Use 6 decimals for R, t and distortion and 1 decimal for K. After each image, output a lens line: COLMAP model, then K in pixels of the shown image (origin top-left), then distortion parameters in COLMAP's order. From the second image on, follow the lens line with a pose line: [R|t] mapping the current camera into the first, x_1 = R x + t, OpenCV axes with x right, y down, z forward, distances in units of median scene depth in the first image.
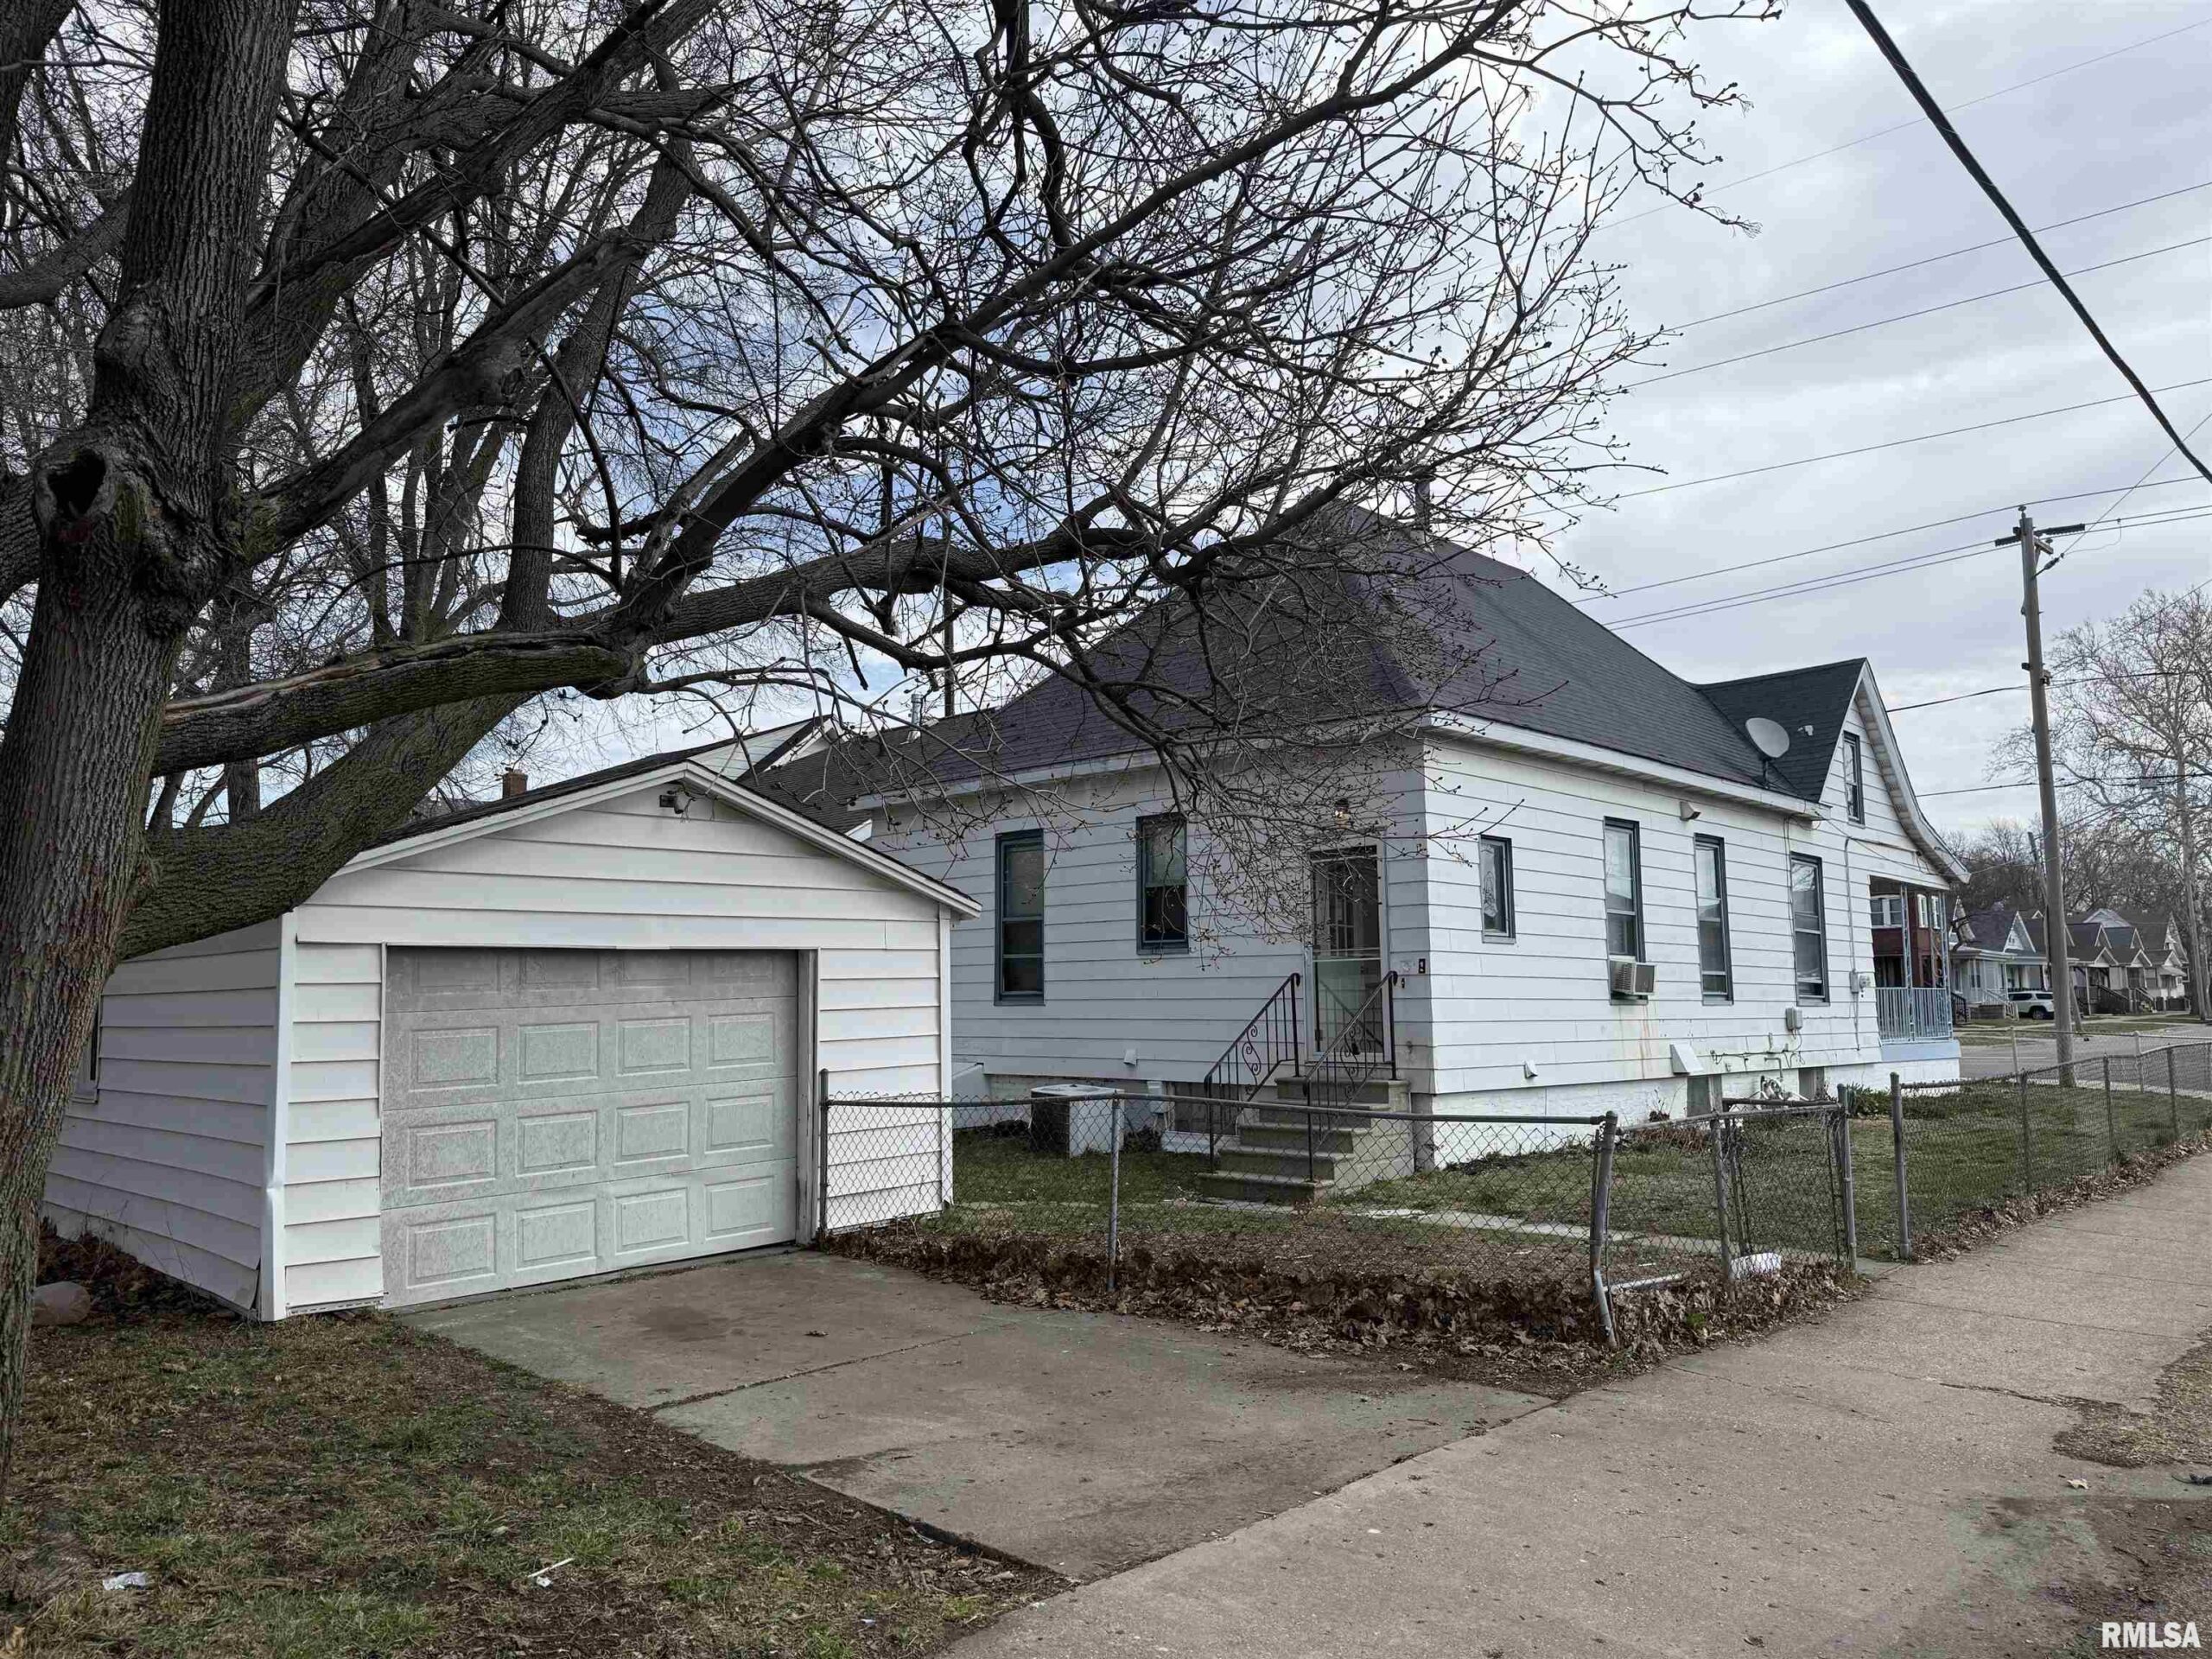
lens RADIAL K [[1558.9, 0, 1112.4], [0, 1558.9, 817.7], [0, 0, 1]] dist [0.089673, -0.110186]
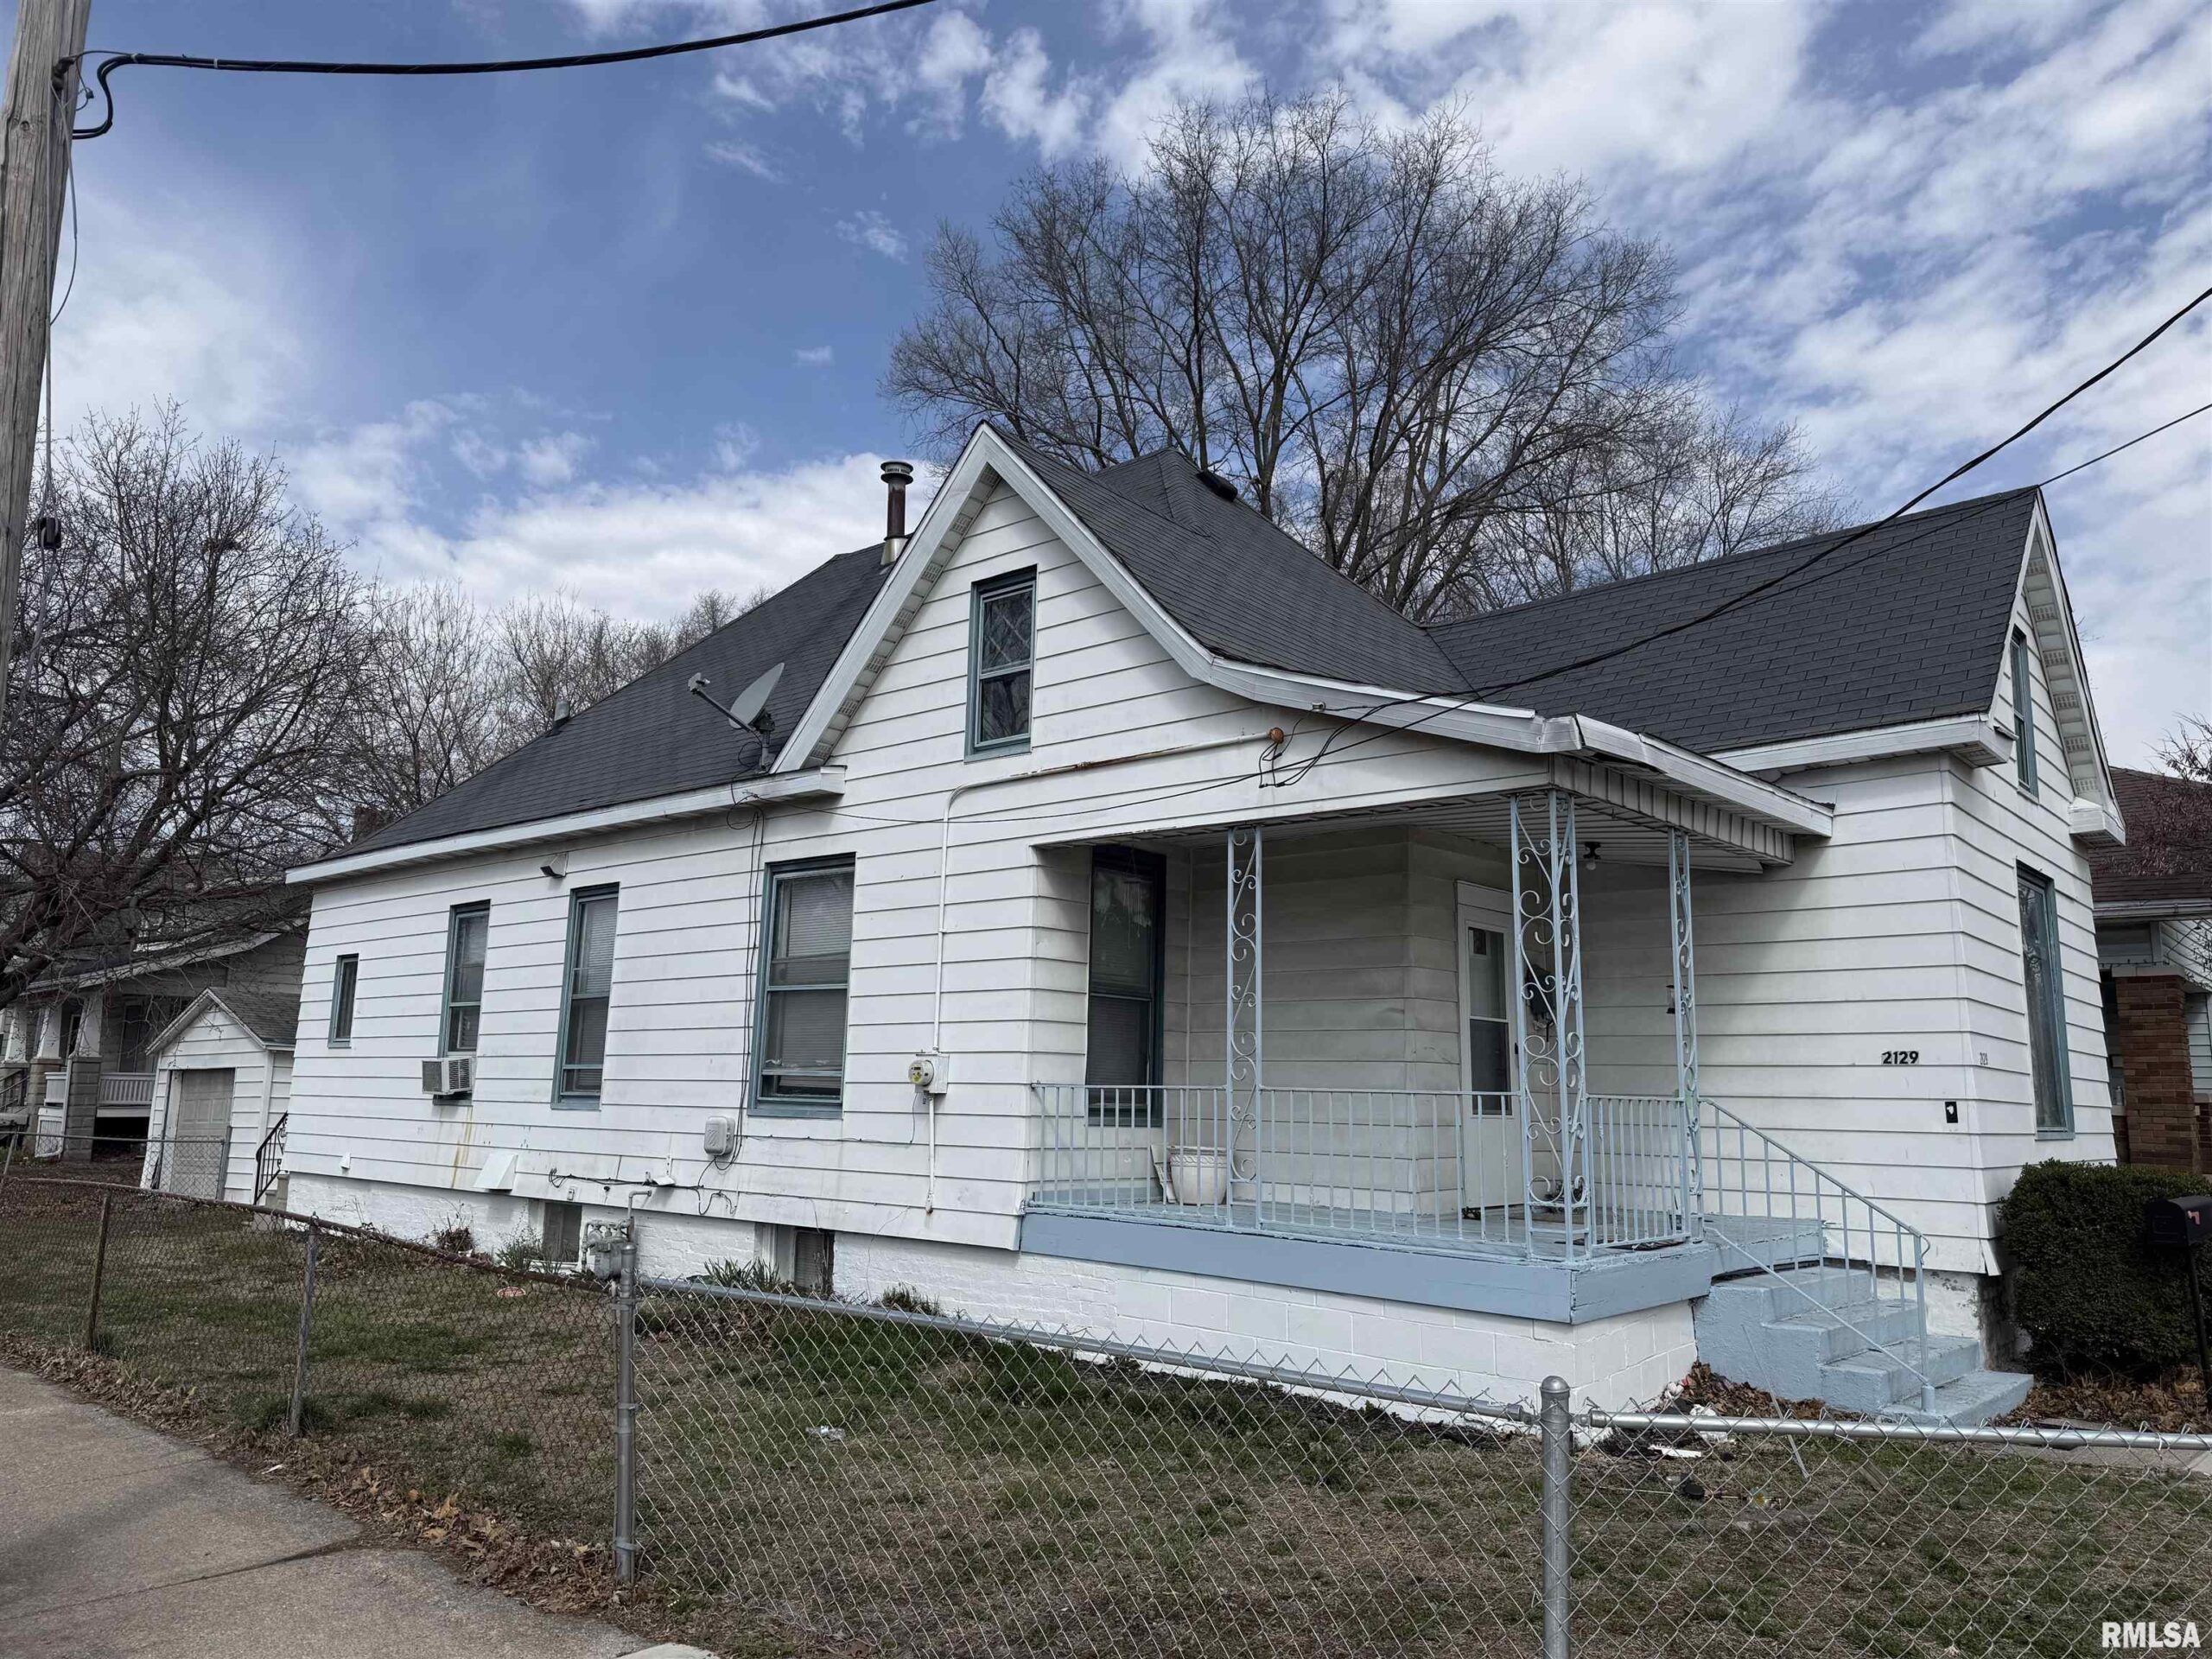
lens RADIAL K [[1558.9, 0, 1112.4], [0, 1558.9, 817.7], [0, 0, 1]] dist [0.089673, -0.110186]
pose [[0.006738, -0.185170, -0.982683, 1.310895], [0.082916, 0.979425, -0.183988, 0.161525], [0.996534, -0.080240, 0.021953, 1.421431]]
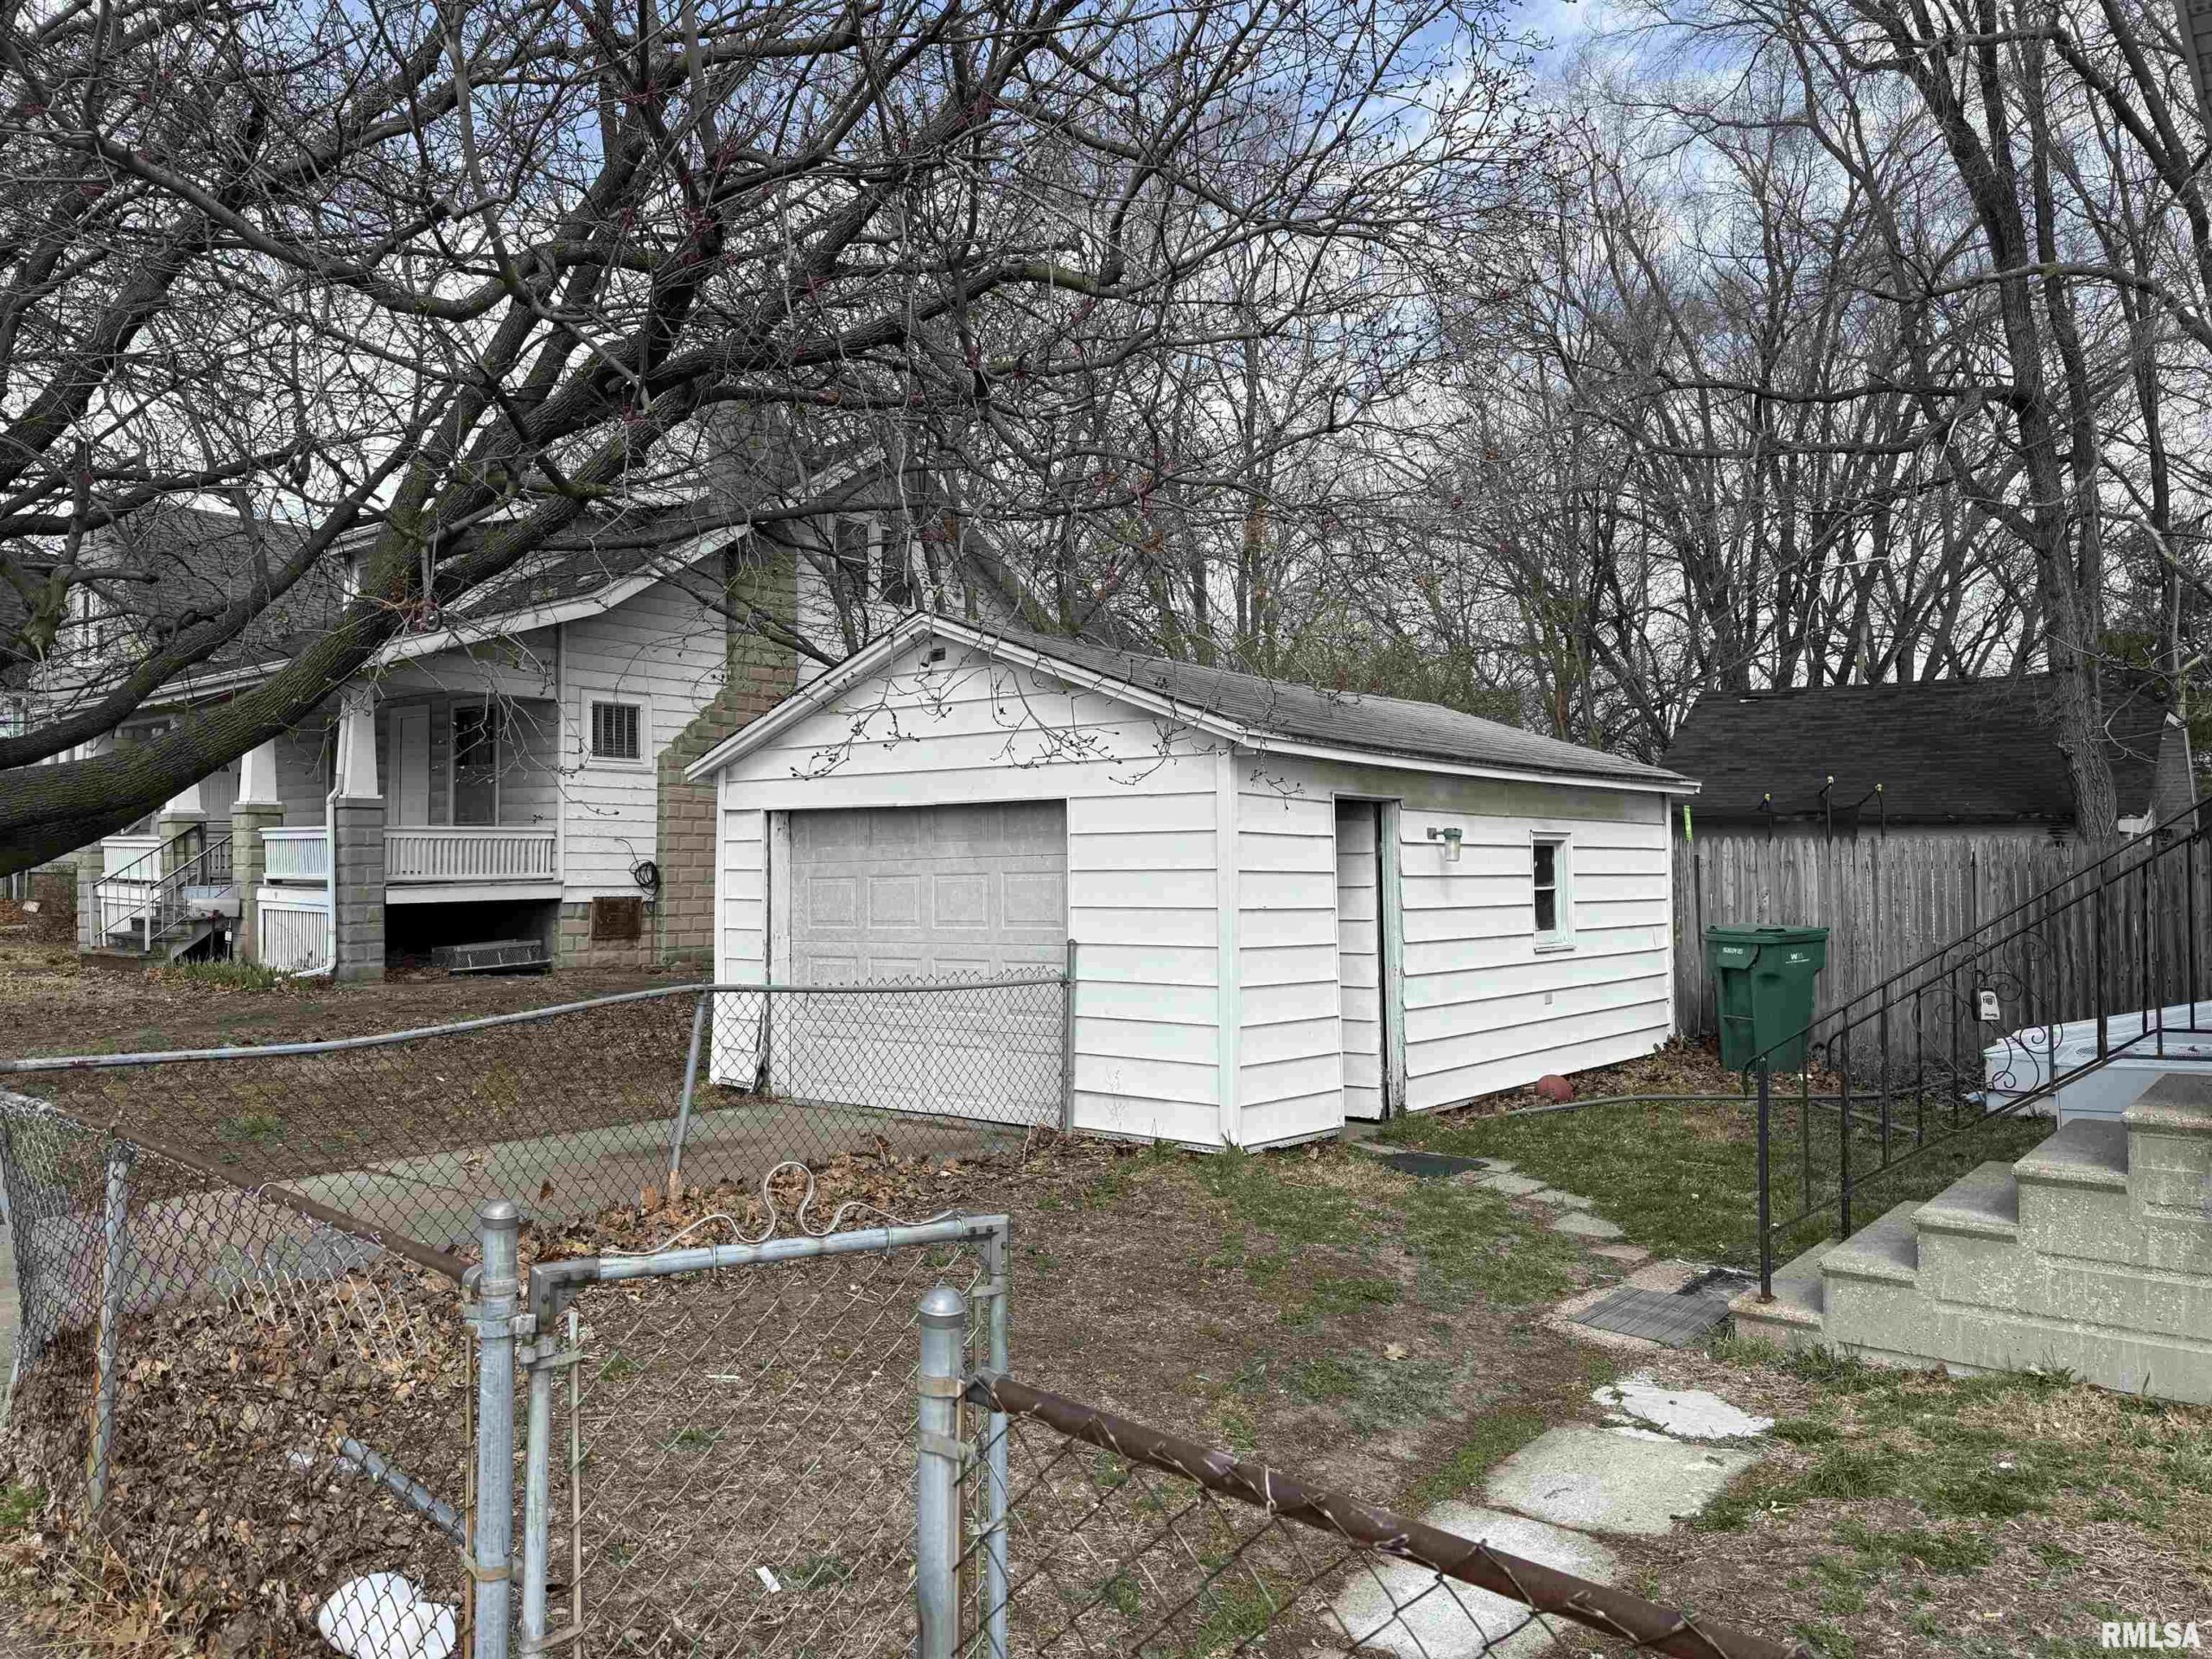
lens RADIAL K [[1558.9, 0, 1112.4], [0, 1558.9, 817.7], [0, 0, 1]] dist [0.089673, -0.110186]
pose [[0.038920, -0.029326, -0.998812, 0.431242], [0.098846, 0.994780, -0.025356, 0.077823], [0.994341, -0.097742, 0.041616, 0.650466]]
